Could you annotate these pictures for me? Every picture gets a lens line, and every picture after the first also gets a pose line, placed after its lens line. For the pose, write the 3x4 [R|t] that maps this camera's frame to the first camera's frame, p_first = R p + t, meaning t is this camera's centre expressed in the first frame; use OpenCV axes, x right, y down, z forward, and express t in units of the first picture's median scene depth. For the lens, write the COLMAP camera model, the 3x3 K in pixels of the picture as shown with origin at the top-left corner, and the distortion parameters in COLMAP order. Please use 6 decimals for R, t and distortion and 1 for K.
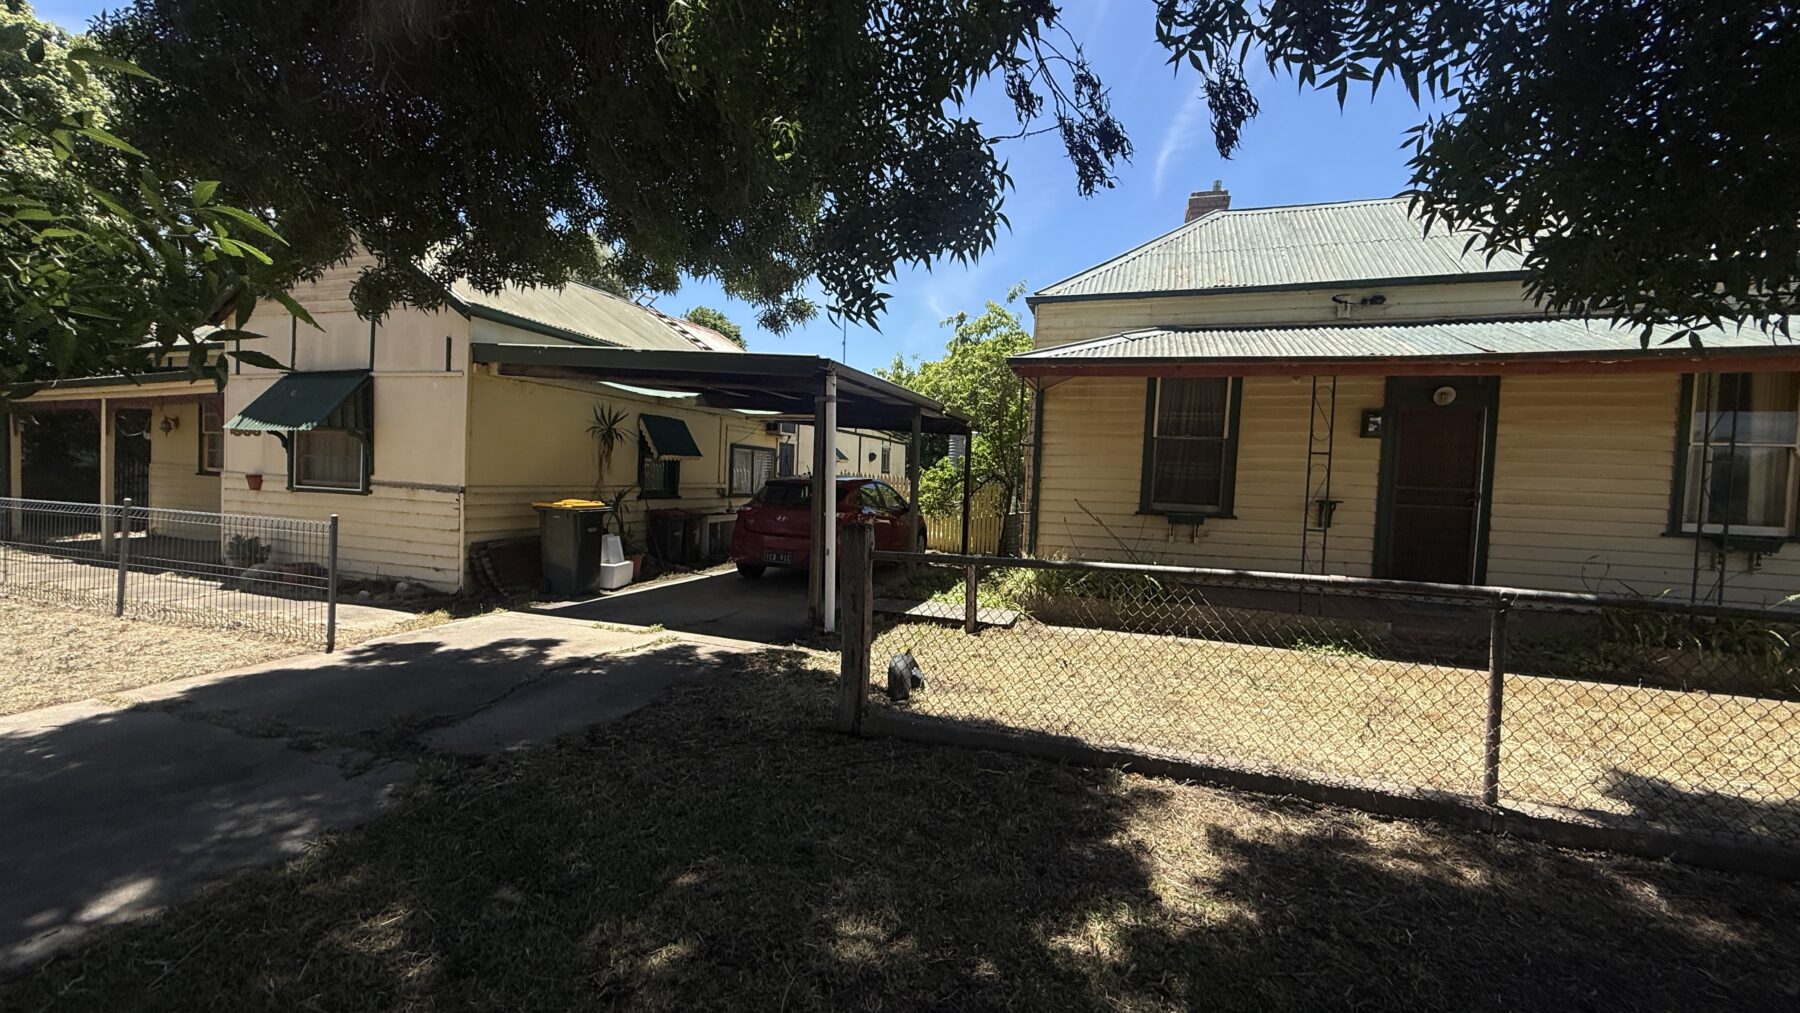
lens RADIAL K [[720.0, 0, 895.7], [0, 720.0, 506.6], [0, 0, 1]] dist [-0.000319, 0.000626]
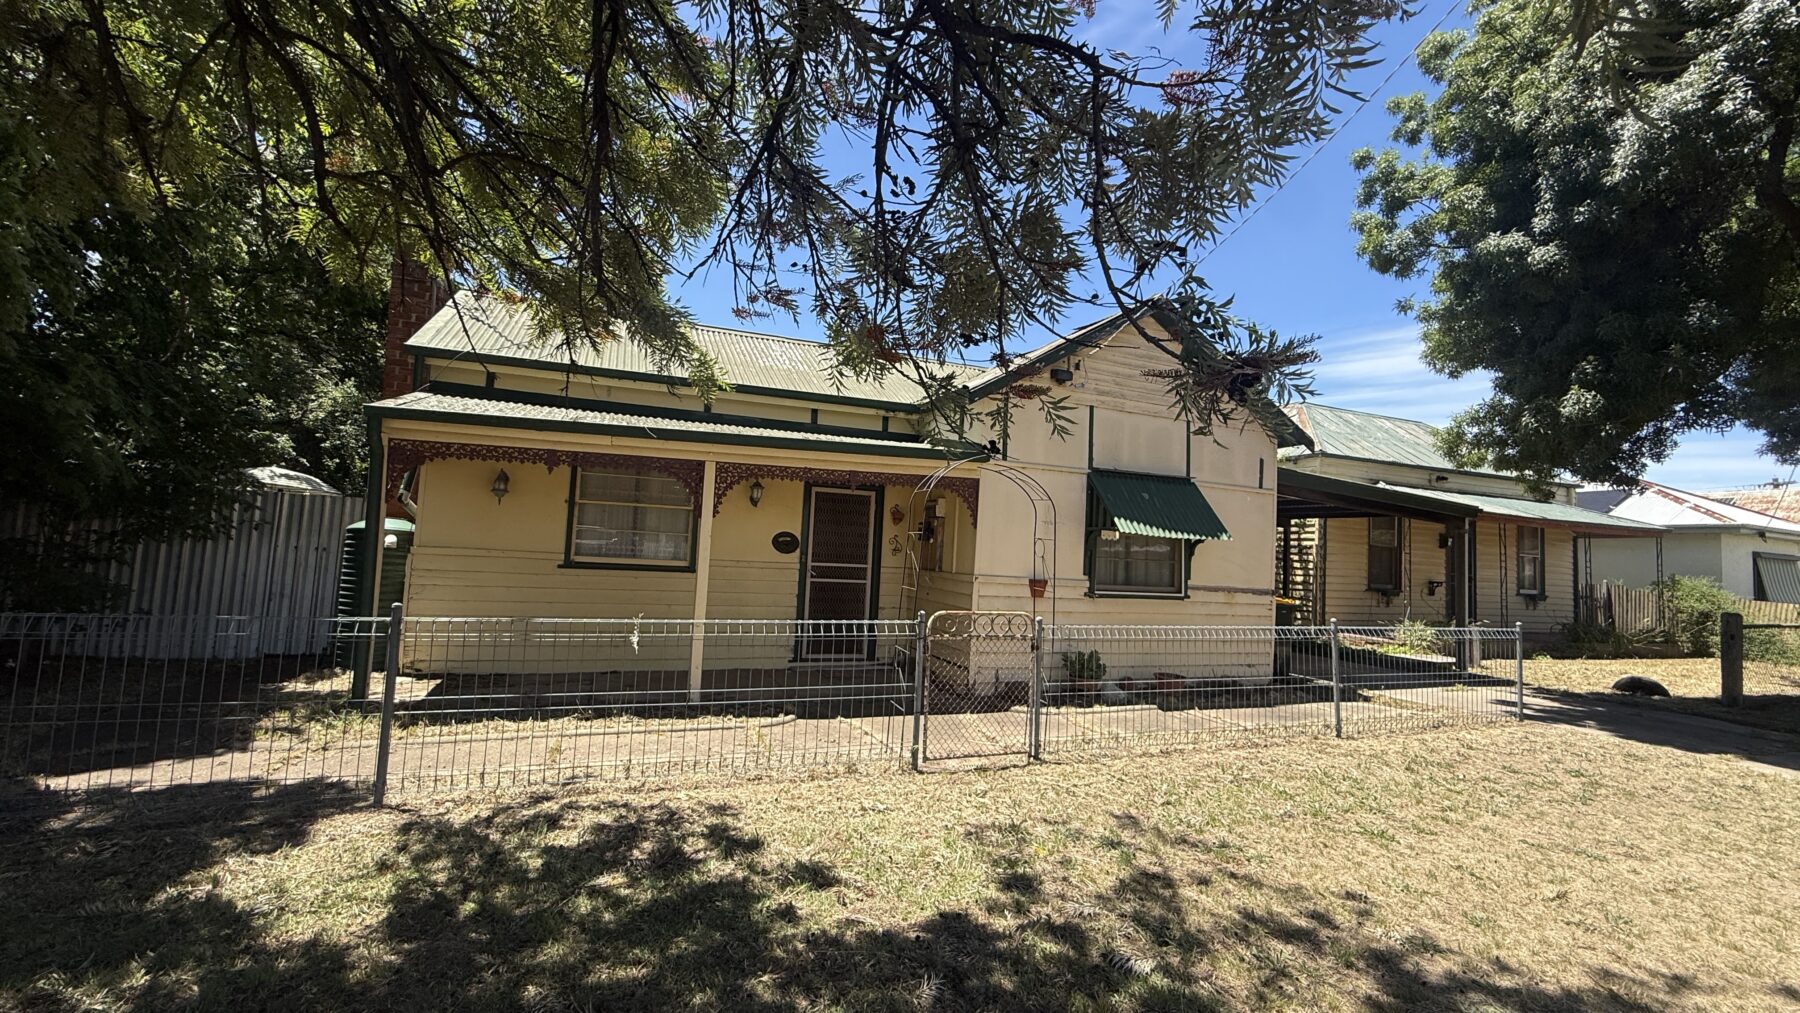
lens RADIAL K [[720.0, 0, 898.4], [0, 720.0, 505.9], [0, 0, 1]] dist [-0.000319, 0.000626]
pose [[0.752665, 0.043988, 0.656933, -1.718632], [0.005286, 0.997330, -0.072838, -0.076281], [-0.658383, 0.058295, 0.750423, 0.500214]]
